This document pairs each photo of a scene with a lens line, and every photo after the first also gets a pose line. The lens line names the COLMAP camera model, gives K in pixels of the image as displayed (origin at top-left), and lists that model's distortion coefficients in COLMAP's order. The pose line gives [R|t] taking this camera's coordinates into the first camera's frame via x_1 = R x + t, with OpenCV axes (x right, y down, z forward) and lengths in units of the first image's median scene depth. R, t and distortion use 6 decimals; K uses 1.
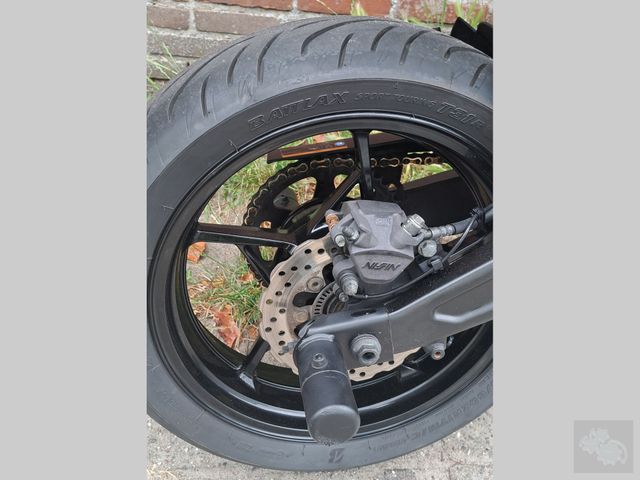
lens RADIAL K [[518.9, 0, 320.5], [0, 518.9, 236.1], [0, 0, 1]] dist [-0.003656, -0.000810]
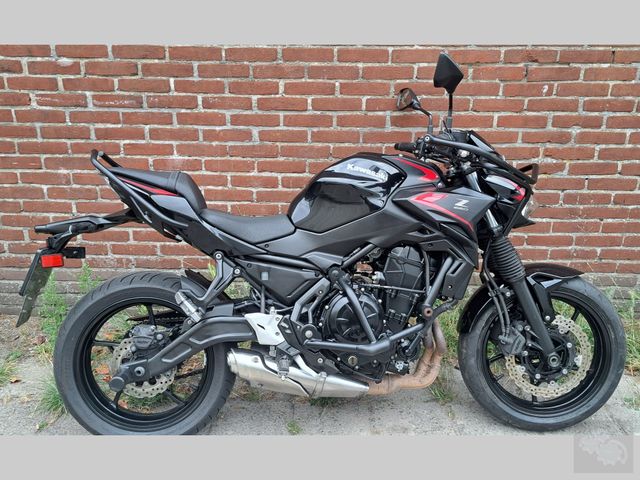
lens RADIAL K [[619.3, 0, 321.4], [0, 619.3, 238.1], [0, 0, 1]] dist [0.047391, 0.000000]
pose [[0.997111, -0.057649, -0.049455, 1.419968], [0.031842, 0.908393, -0.416903, 1.096679], [0.068959, 0.414124, 0.907605, -2.659805]]
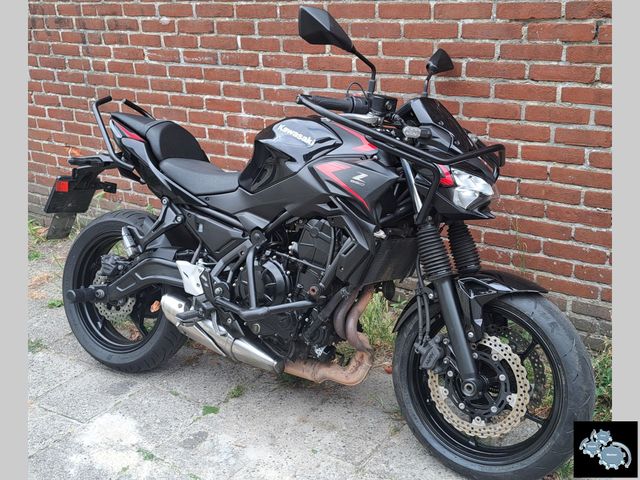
lens RADIAL K [[759.7, 0, 316.3], [0, 759.7, 239.1], [0, 0, 1]] dist [0.045420, 0.000000]
pose [[0.793858, 0.096508, -0.600396, 4.336179], [-0.350487, 0.879453, -0.322058, 1.052473], [0.496939, 0.466100, 0.731986, -2.222275]]
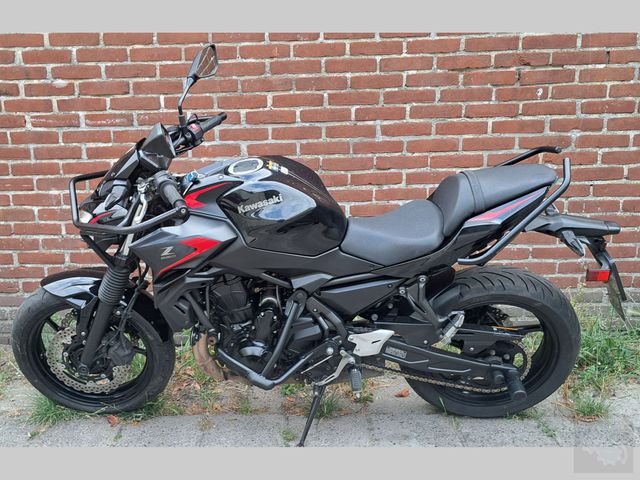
lens RADIAL K [[716.9, 0, 266.7], [0, 716.9, 251.3], [0, 0, 1]] dist [0.051503, 0.000000]
pose [[0.990914, -0.085739, -0.103625, 1.394292], [0.019596, 0.854282, -0.519441, 1.920484], [0.133062, 0.512690, 0.848200, -2.929388]]
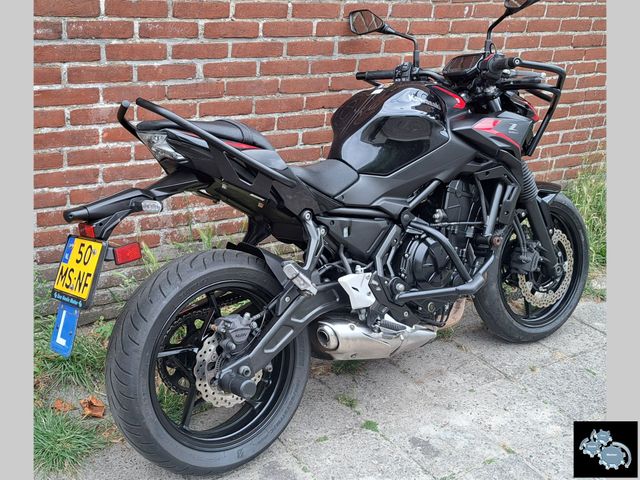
lens RADIAL K [[760.5, 0, 289.2], [0, 760.5, 238.7], [0, 0, 1]] dist [0.048095, 0.000000]
pose [[0.859895, -0.213685, 0.463594, -1.301159], [0.359990, 0.897734, -0.253931, 0.658861], [-0.361923, 0.385243, 0.848881, -2.445300]]
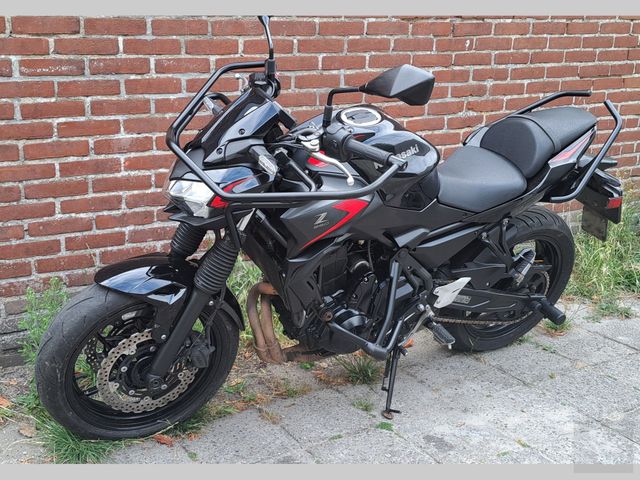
lens RADIAL K [[762.6, 0, 286.0], [0, 762.6, 245.5], [0, 0, 1]] dist [0.049547, 0.000000]
pose [[0.882647, -0.200914, 0.424933, -1.296498], [0.374090, 0.847631, -0.376268, 1.256188], [-0.284589, 0.491075, 0.823319, -2.514336]]
